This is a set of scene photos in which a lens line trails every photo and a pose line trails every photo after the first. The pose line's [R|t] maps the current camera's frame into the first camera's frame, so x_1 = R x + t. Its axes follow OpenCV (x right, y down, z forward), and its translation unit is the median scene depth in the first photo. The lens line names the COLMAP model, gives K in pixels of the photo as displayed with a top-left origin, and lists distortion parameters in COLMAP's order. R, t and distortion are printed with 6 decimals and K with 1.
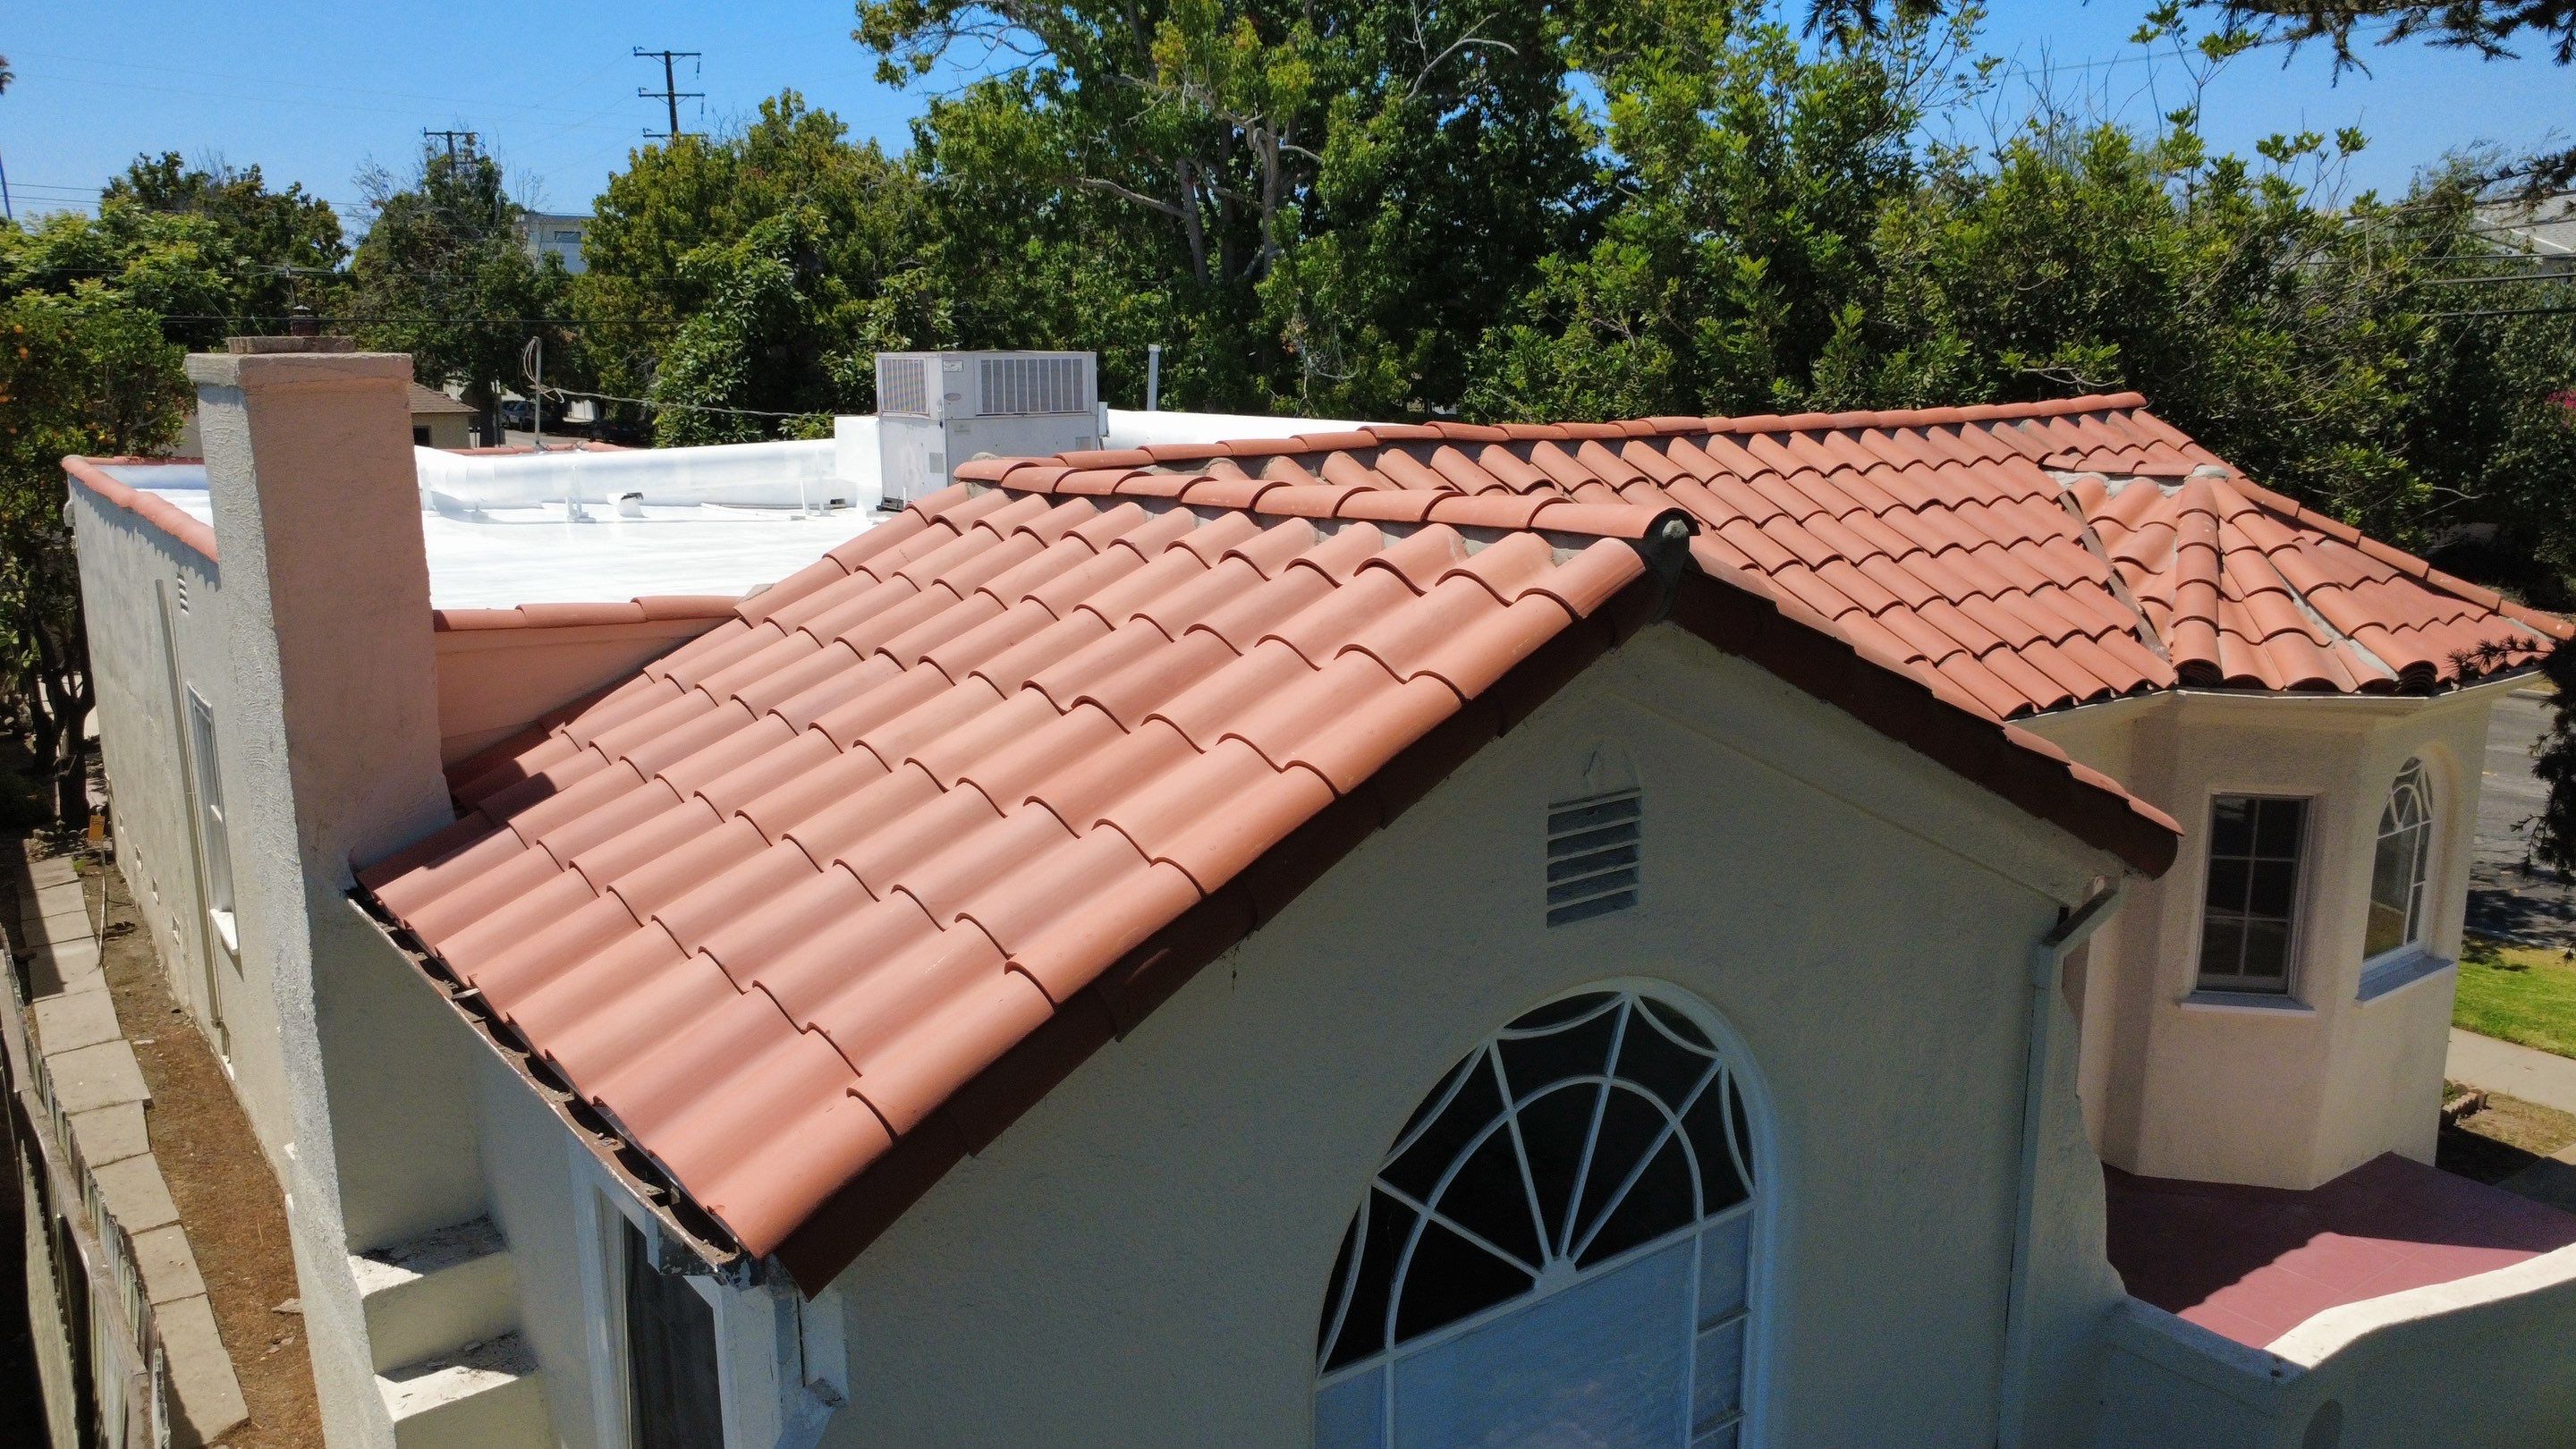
lens RADIAL K [[1884.7, 0, 1288.0], [0, 1884.7, 724.5], [0, 0, 1]] dist [-0.004128, -0.000488]
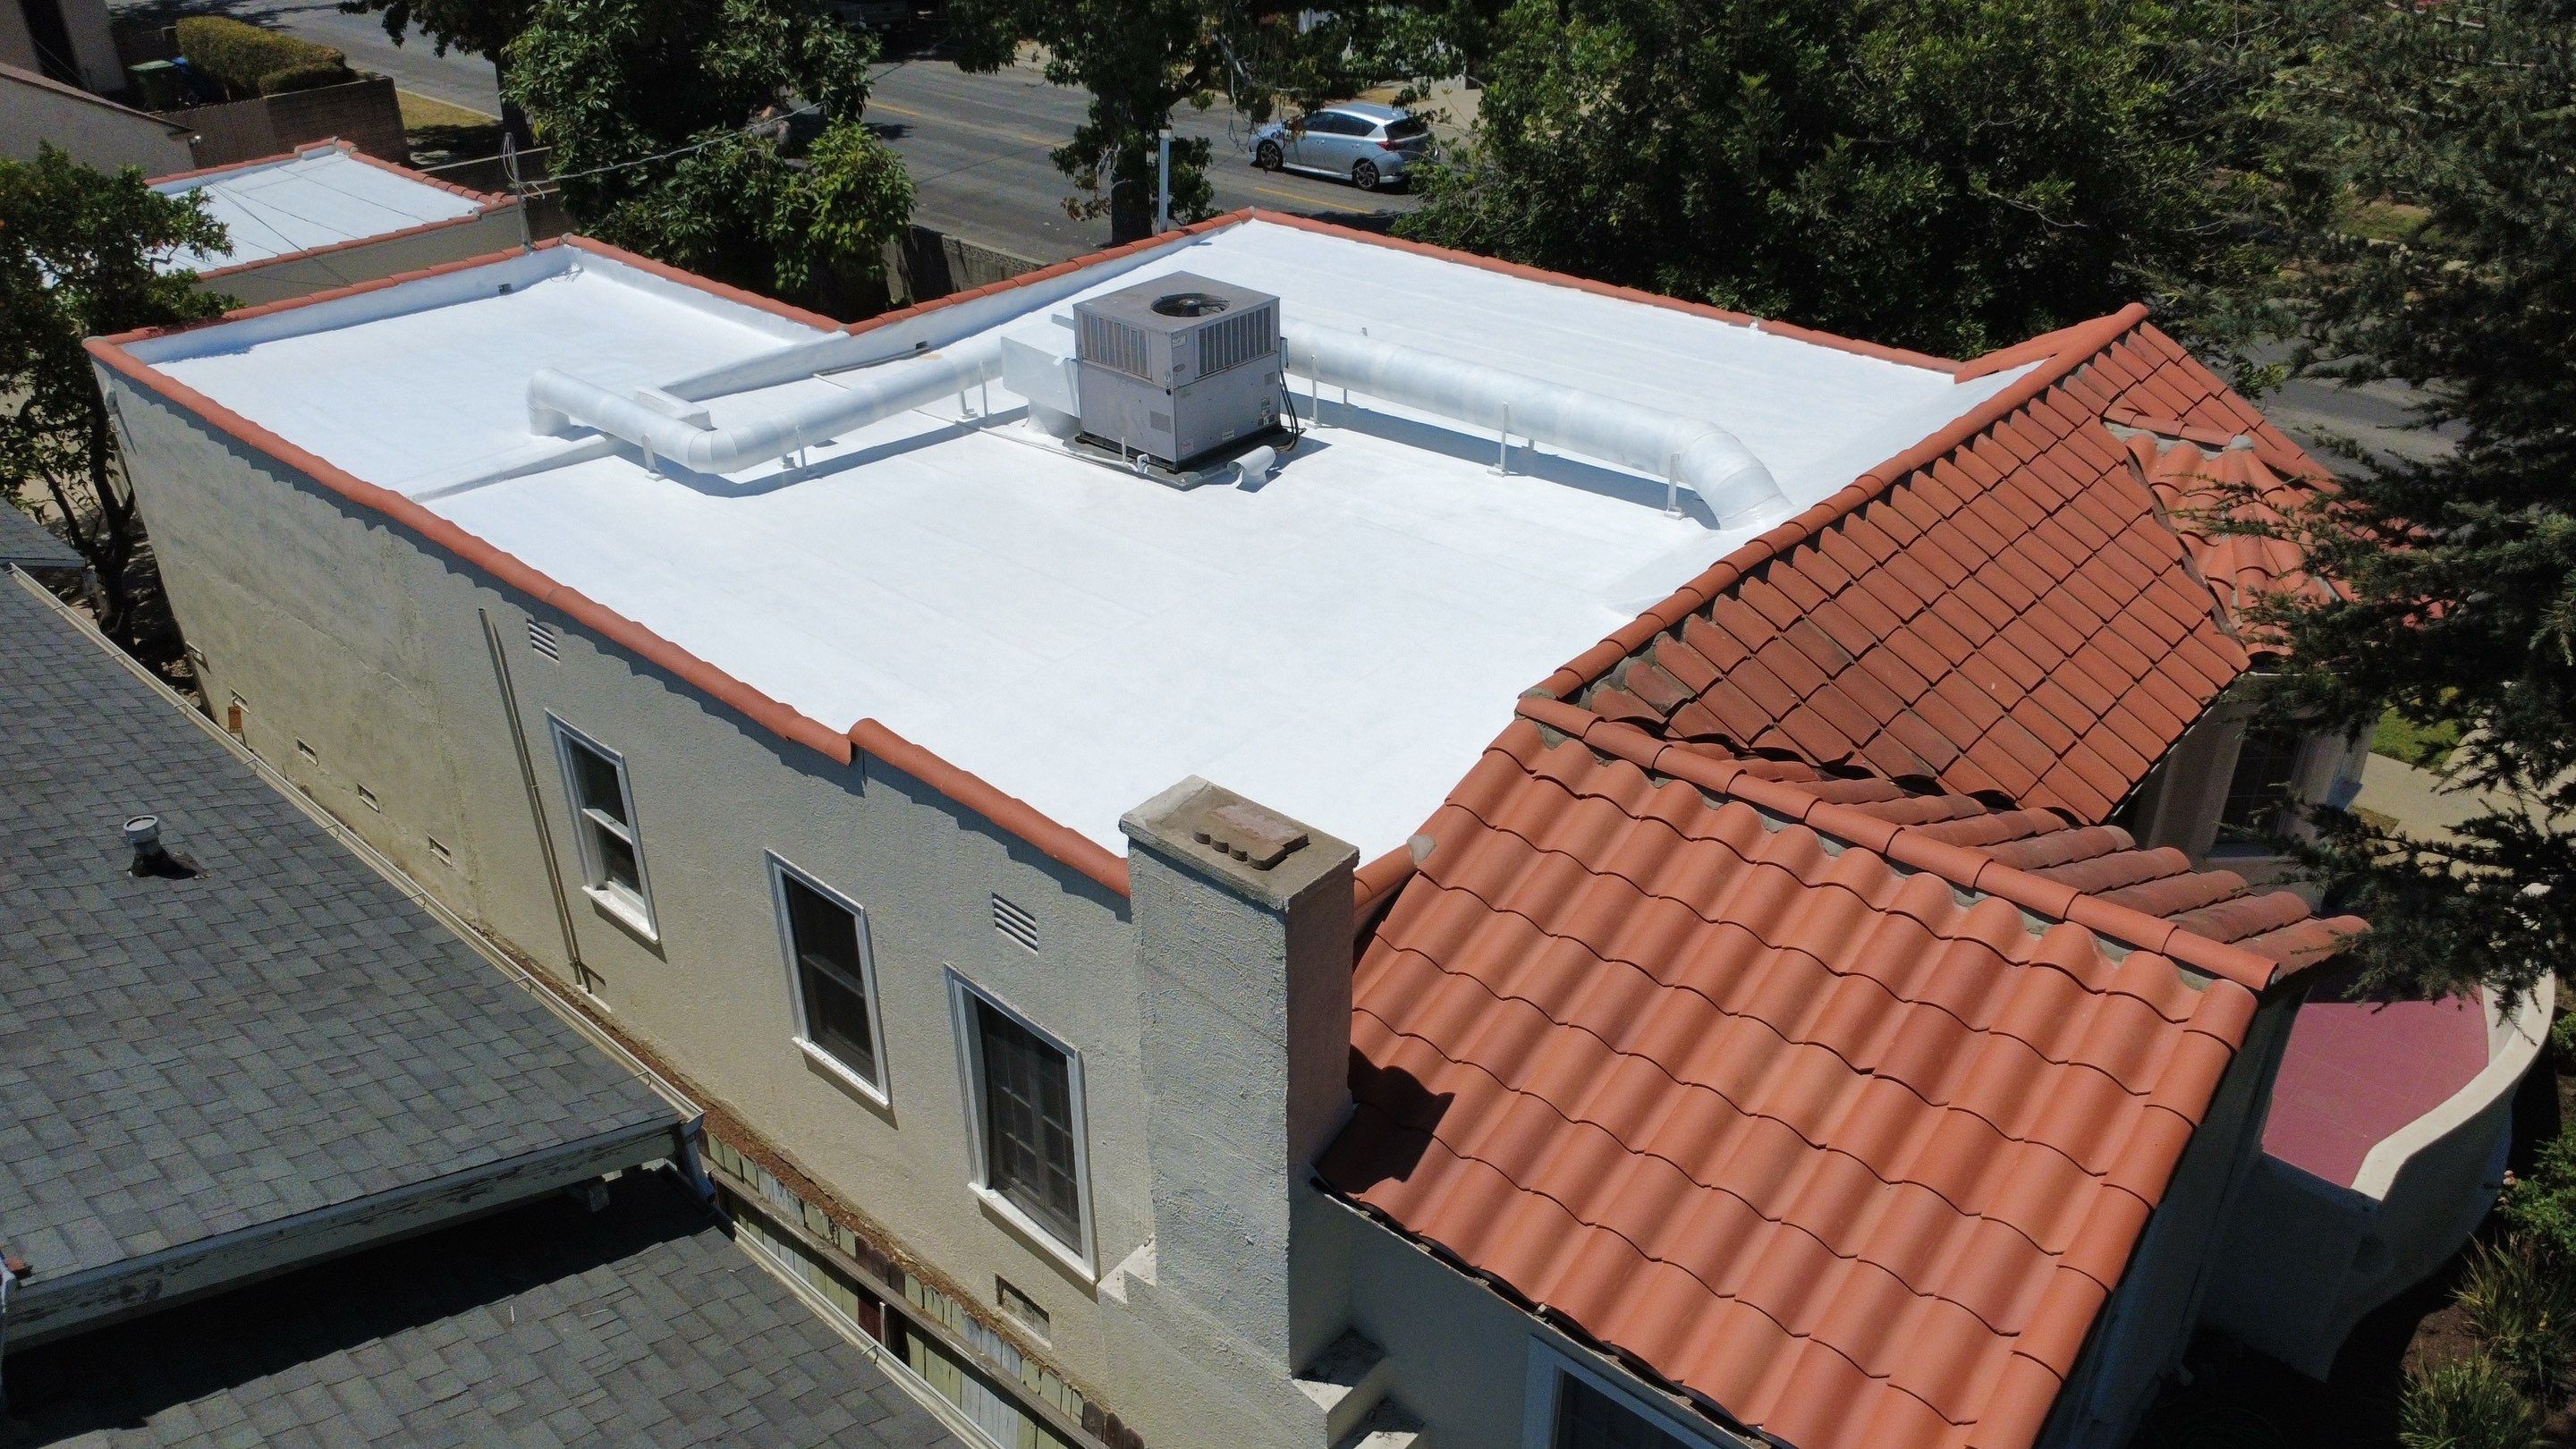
lens RADIAL K [[1884.7, 0, 1288.0], [0, 1884.7, 724.5], [0, 0, 1]] dist [-0.004128, -0.000488]
pose [[0.978747, -0.103938, 0.176779, -0.171100], [0.044709, 0.949455, 0.310702, -0.162479], [-0.200137, -0.296195, 0.933924, -0.058298]]
